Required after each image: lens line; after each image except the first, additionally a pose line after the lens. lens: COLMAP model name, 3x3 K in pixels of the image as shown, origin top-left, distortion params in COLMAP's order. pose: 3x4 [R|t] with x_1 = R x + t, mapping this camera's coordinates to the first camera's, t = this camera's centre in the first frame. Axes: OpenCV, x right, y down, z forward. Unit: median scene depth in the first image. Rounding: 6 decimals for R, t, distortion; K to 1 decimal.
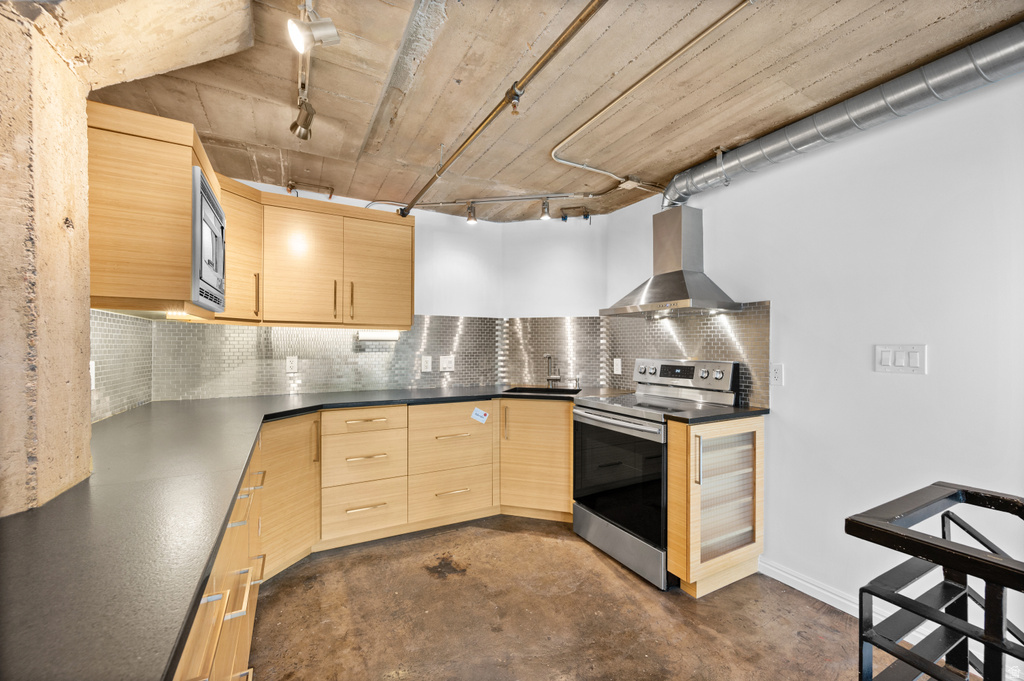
lens RADIAL K [[412.7, 0, 516.0], [0, 412.7, 348.5], [0, 0, 1]] dist [-0.000105, -0.000043]
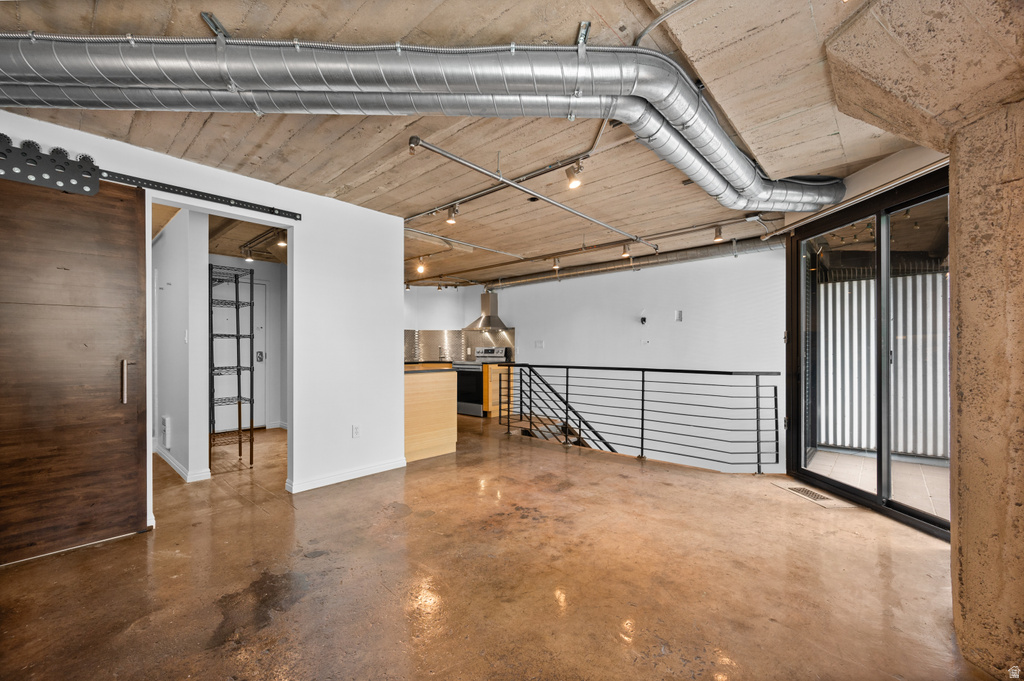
lens RADIAL K [[412.7, 0, 516.0], [0, 412.7, 348.5], [0, 0, 1]] dist [-0.000105, -0.000043]
pose [[0.941102, -0.002944, 0.338111, -0.384900], [0.005557, 0.999962, -0.006760, 0.054692], [-0.338078, 0.008240, 0.941082, -1.686238]]
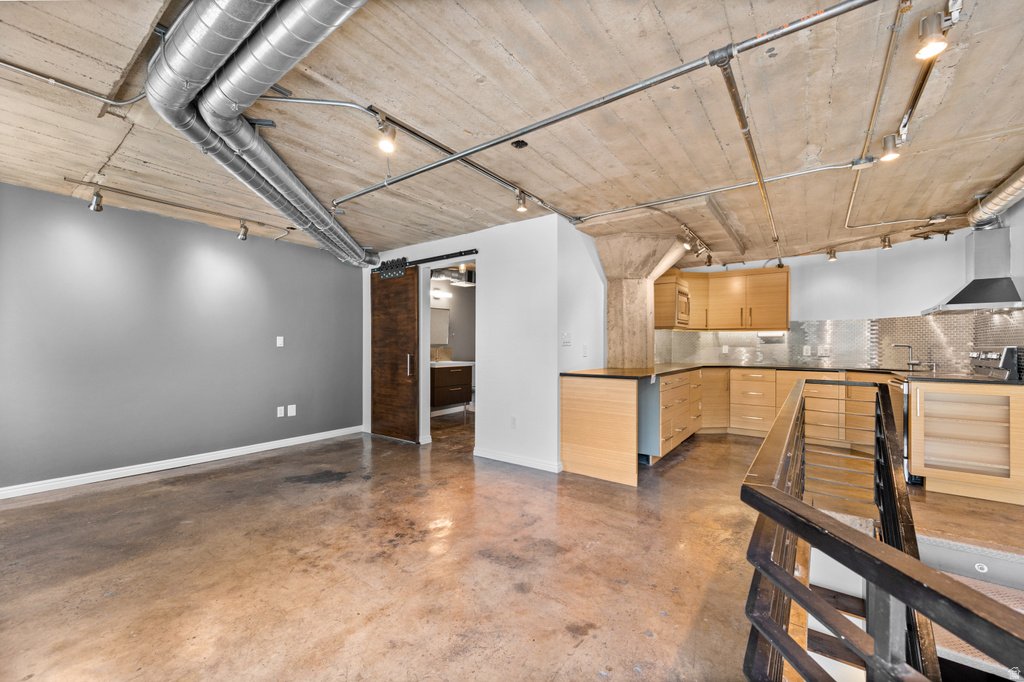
lens RADIAL K [[407.9, 0, 514.3], [0, 407.9, 343.4], [0, 0, 1]] dist [-0.000926, -0.000136]
pose [[0.426397, -0.004637, -0.904524, 0.921246], [-0.004811, 0.999961, -0.007394, 0.033066], [0.904524, 0.007504, 0.426358, -0.898434]]
